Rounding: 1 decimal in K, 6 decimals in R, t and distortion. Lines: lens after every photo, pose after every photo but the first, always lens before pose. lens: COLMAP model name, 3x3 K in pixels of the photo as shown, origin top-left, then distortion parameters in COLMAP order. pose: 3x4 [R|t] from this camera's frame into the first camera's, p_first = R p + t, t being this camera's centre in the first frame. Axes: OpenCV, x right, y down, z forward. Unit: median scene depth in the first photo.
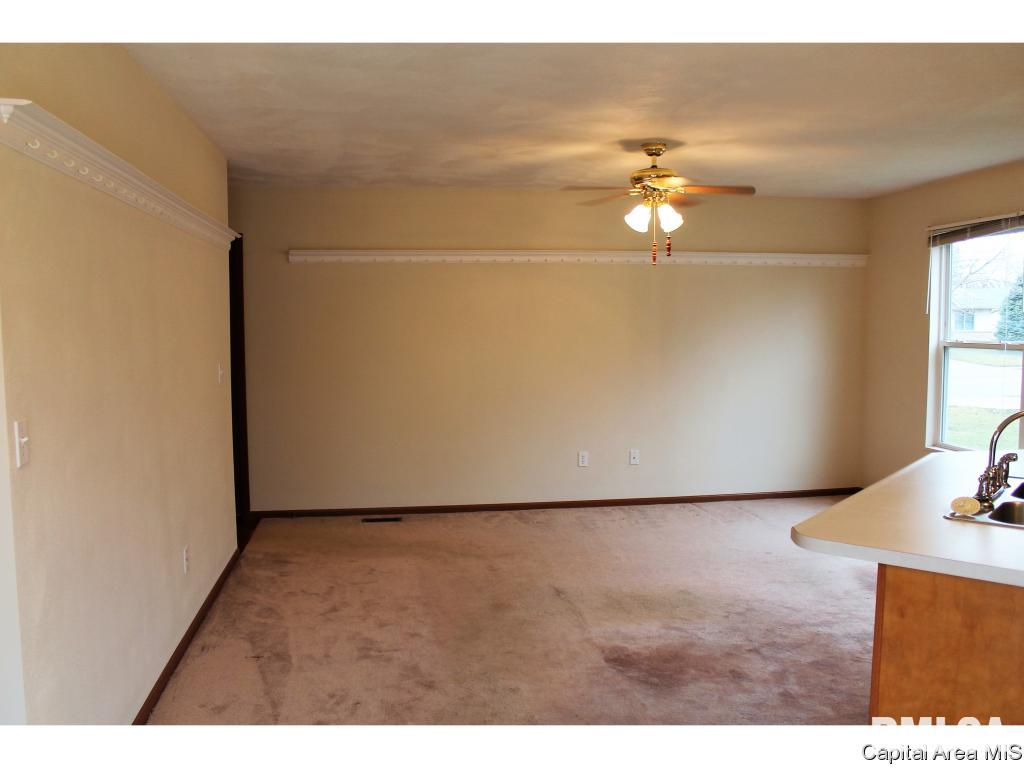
lens RADIAL K [[863.7, 0, 494.8], [0, 863.7, 387.1], [0, 0, 1]] dist [-0.155118, 0.126601]
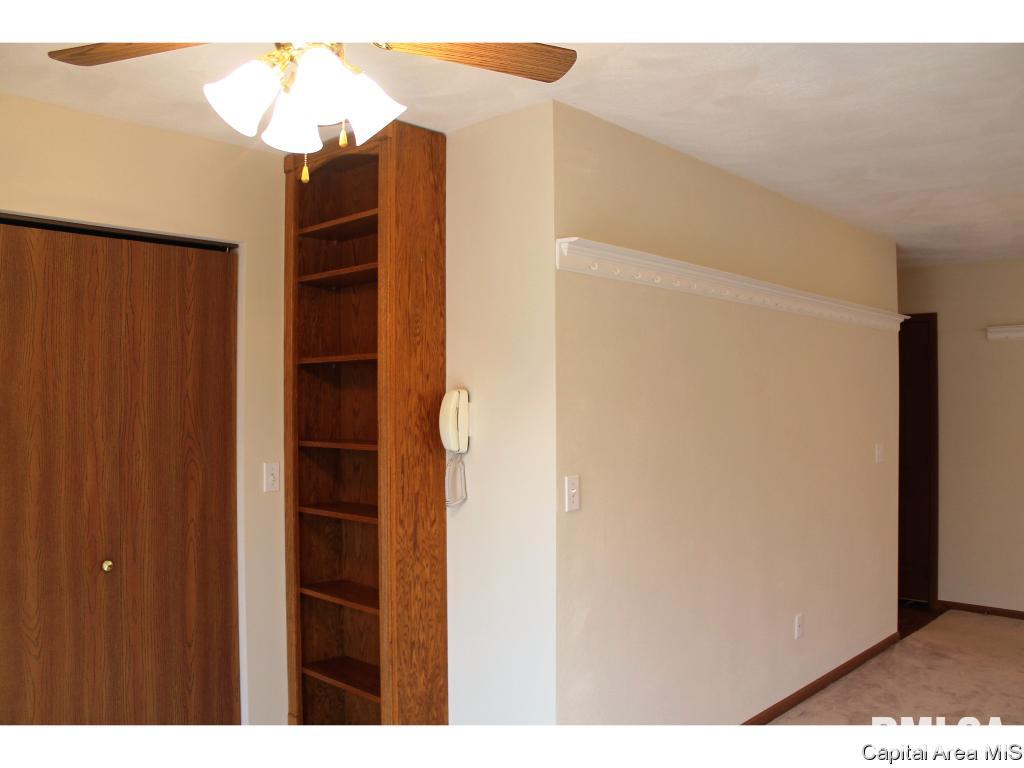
lens RADIAL K [[863.7, 0, 511.2], [0, 863.7, 386.5], [0, 0, 1]] dist [-0.155118, 0.126601]
pose [[0.621060, -0.008854, -0.783713, 0.190164], [-0.064628, 0.995952, -0.062467, -0.004338], [0.781094, 0.089446, 0.617974, 0.031036]]
